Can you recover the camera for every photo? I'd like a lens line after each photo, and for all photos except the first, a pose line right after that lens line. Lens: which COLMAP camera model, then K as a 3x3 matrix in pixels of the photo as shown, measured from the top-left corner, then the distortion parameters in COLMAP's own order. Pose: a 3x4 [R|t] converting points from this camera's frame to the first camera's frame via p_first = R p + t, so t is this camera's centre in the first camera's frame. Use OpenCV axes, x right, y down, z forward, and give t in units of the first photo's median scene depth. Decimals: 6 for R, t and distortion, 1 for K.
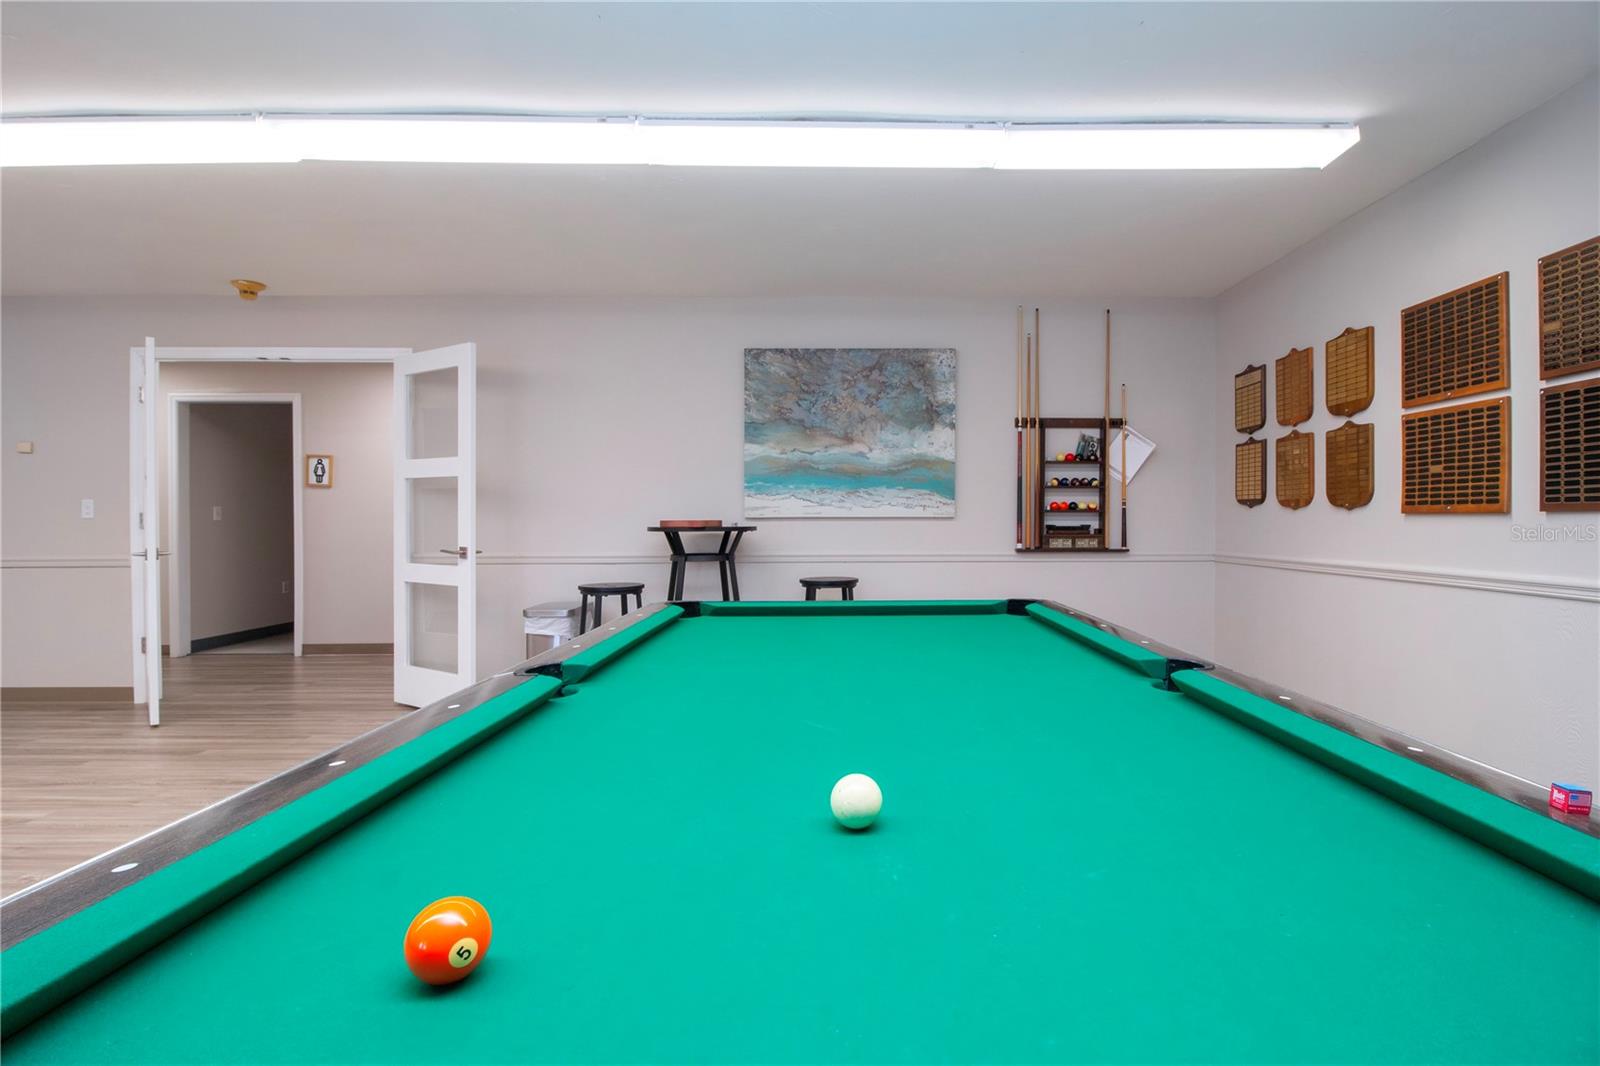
lens RADIAL K [[745.4, 0, 802.6], [0, 745.4, 529.8], [0, 0, 1]] dist [0.000252, 0.000075]
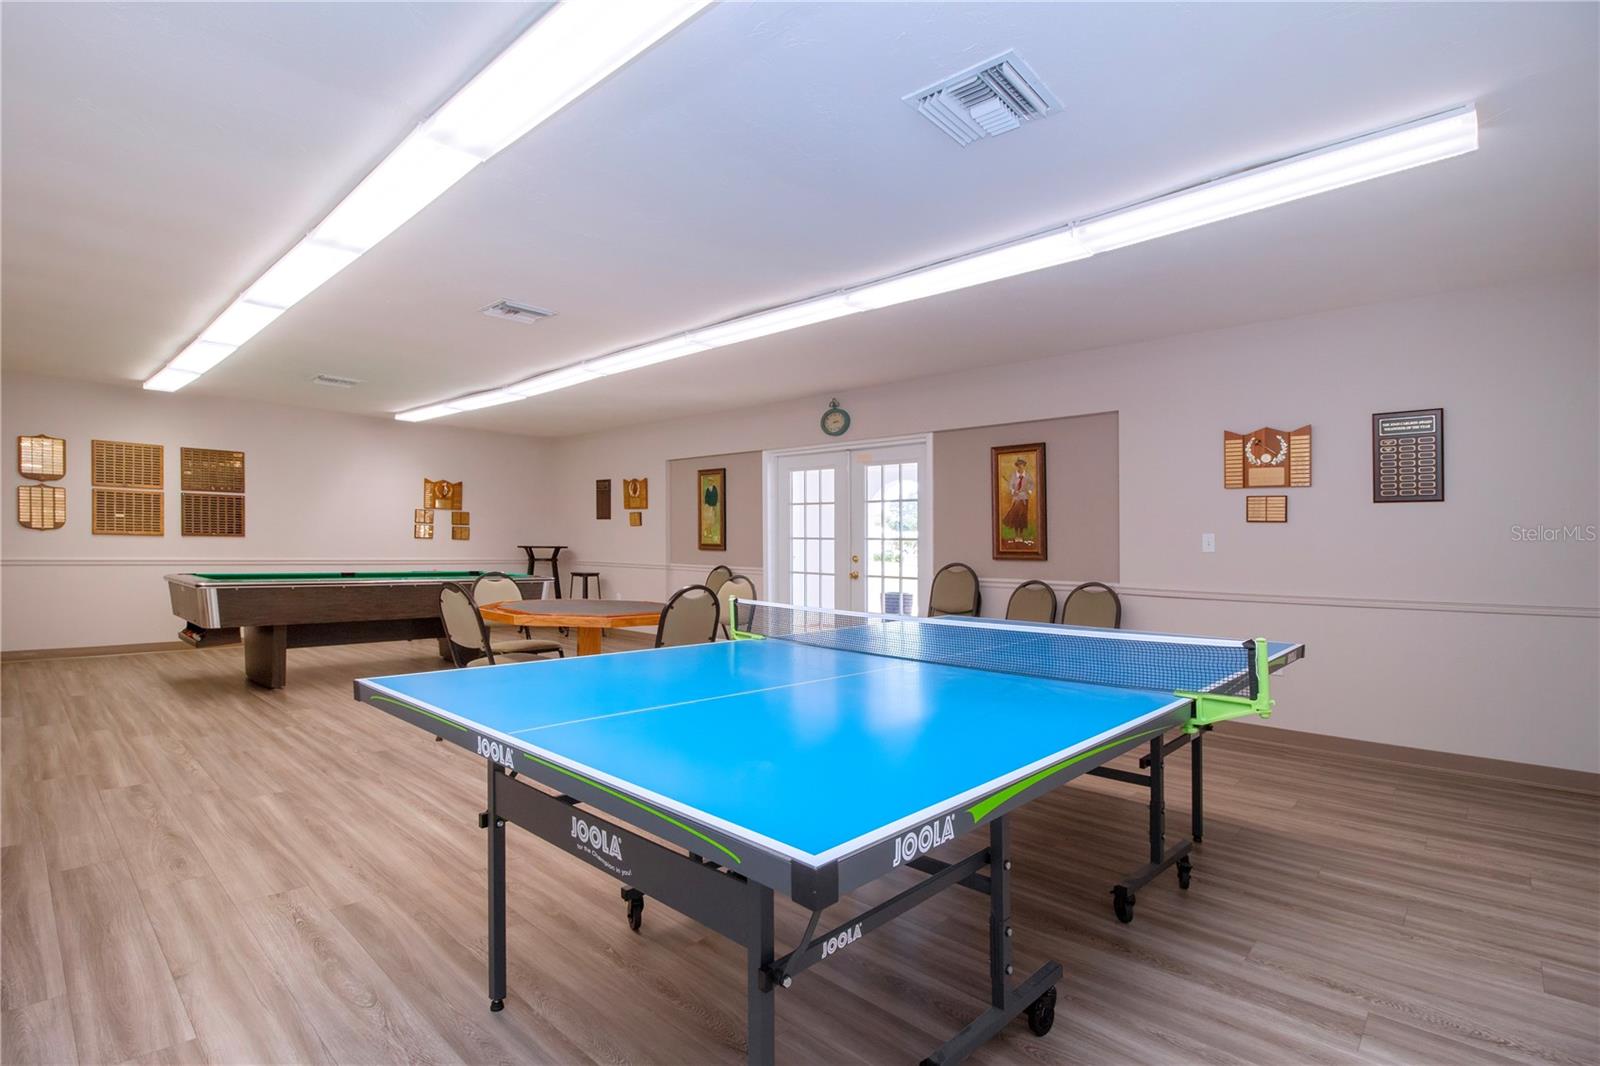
lens RADIAL K [[745.4, 0, 800.3], [0, 745.4, 542.9], [0, 0, 1]] dist [0.000252, 0.000075]
pose [[-0.727013, 0.004351, 0.686609, -2.521376], [-0.004342, 0.999931, -0.010934, 0.022746], [-0.686610, -0.010930, -0.726944, 1.352402]]
